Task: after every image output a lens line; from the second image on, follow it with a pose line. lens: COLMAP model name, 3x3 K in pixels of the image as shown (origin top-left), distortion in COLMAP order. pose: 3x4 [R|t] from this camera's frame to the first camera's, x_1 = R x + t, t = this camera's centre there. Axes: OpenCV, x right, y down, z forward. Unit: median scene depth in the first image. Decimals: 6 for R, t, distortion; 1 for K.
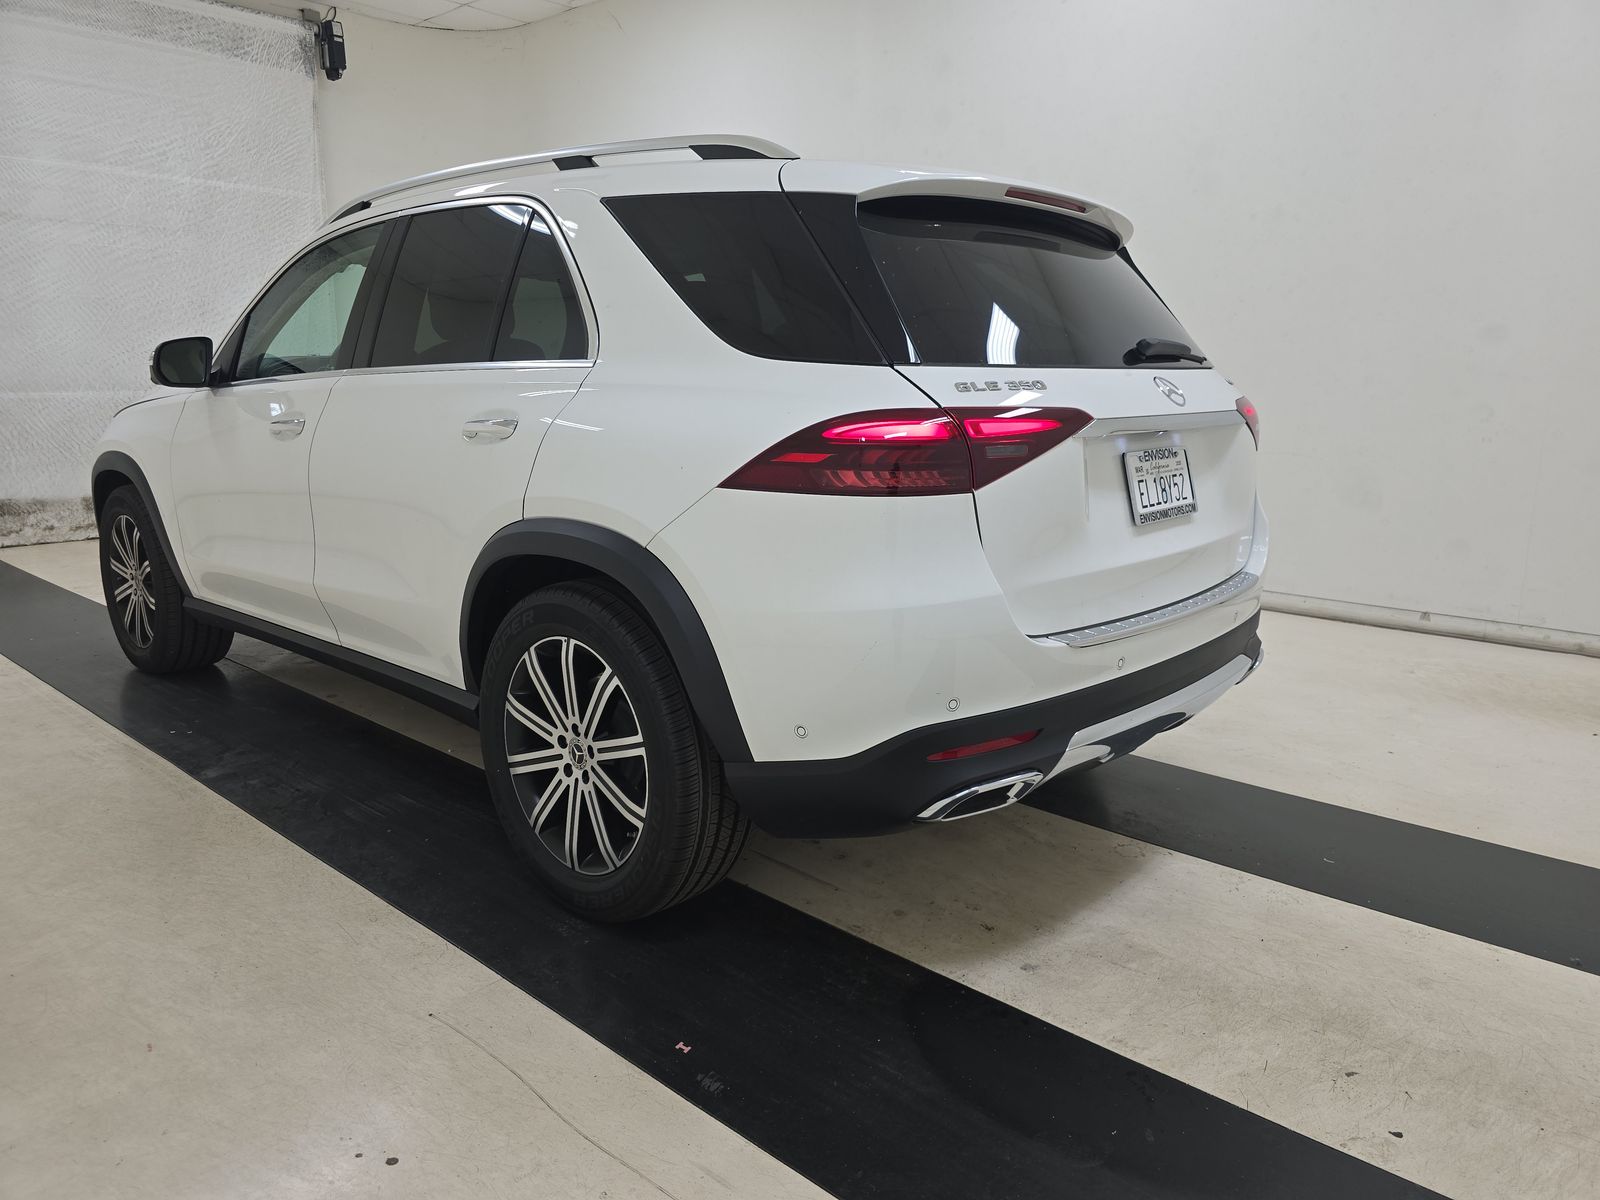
lens RADIAL K [[1069.3, 0, 810.1], [0, 1069.3, 597.7], [0, 0, 1]] dist [0.024787, -0.015843]
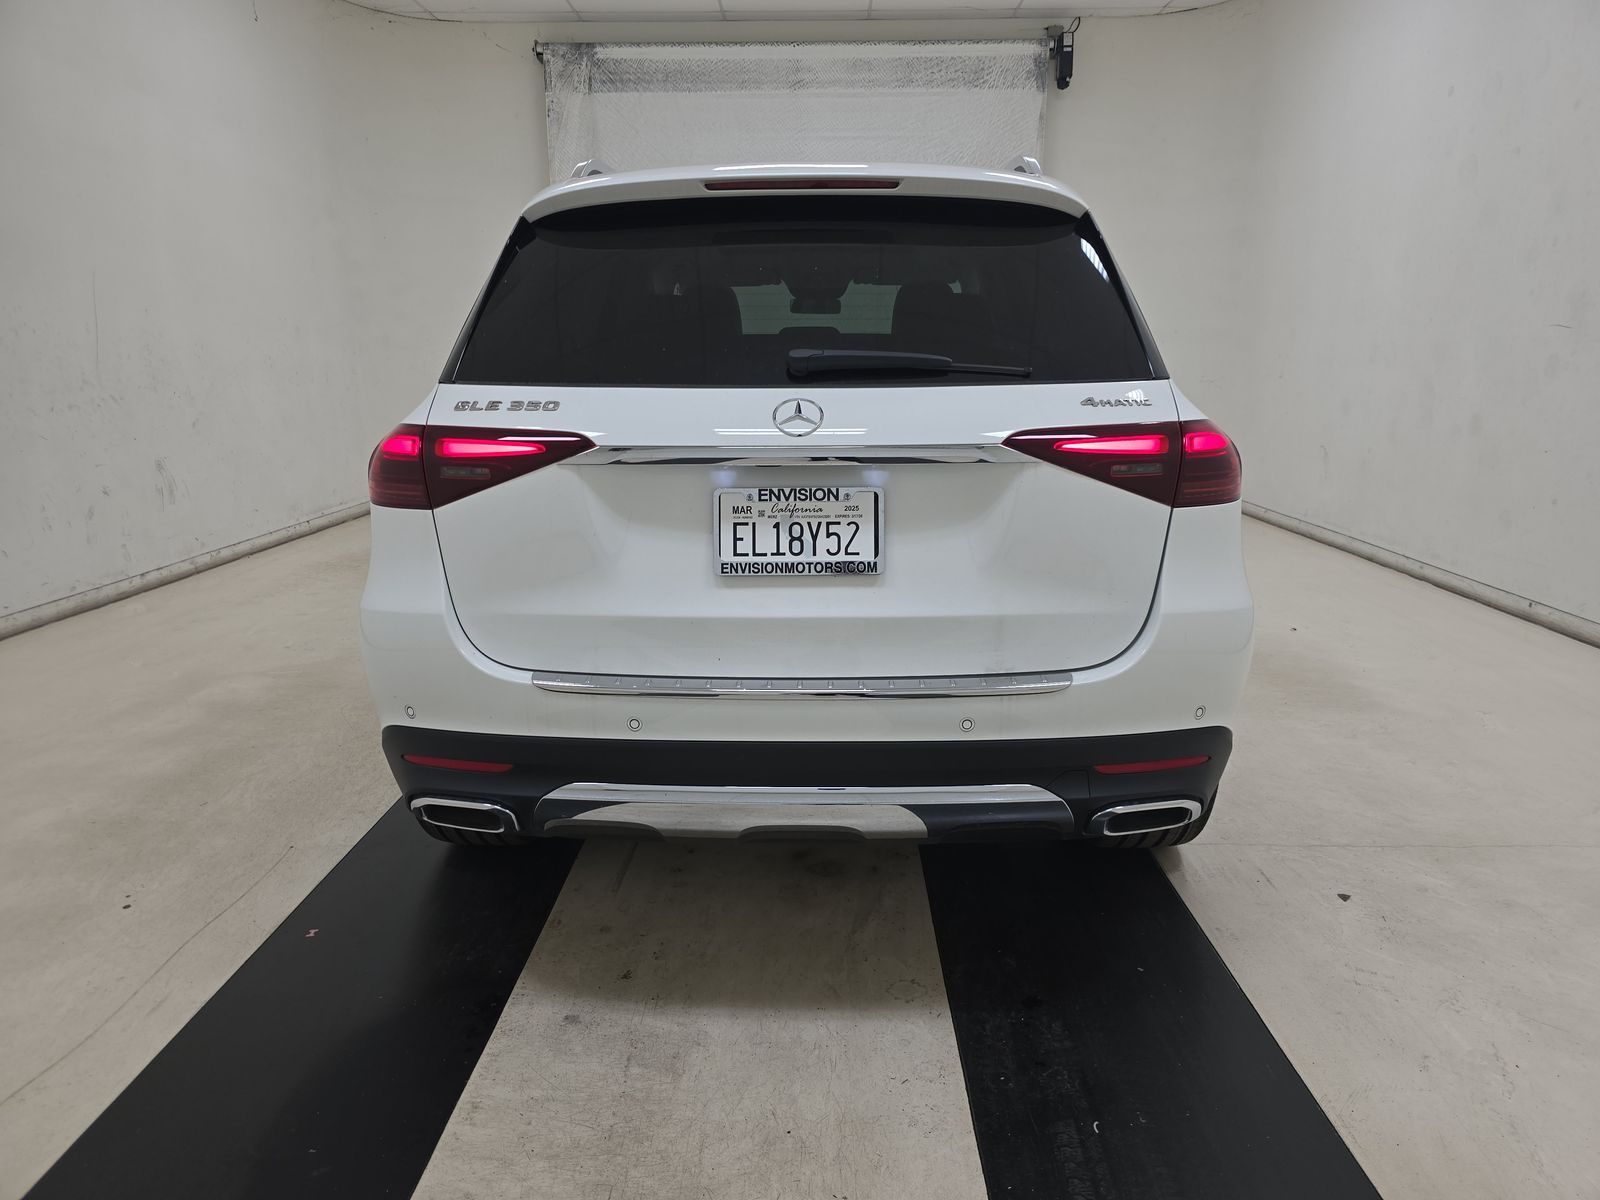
lens RADIAL K [[1069.3, 0, 814.3], [0, 1069.3, 604.6], [0, 0, 1]] dist [0.024787, -0.015843]
pose [[0.663509, 0.162852, -0.730229, 0.892847], [-0.148498, 0.985270, 0.084800, -0.116878], [0.733283, 0.052172, 0.677919, 0.451621]]
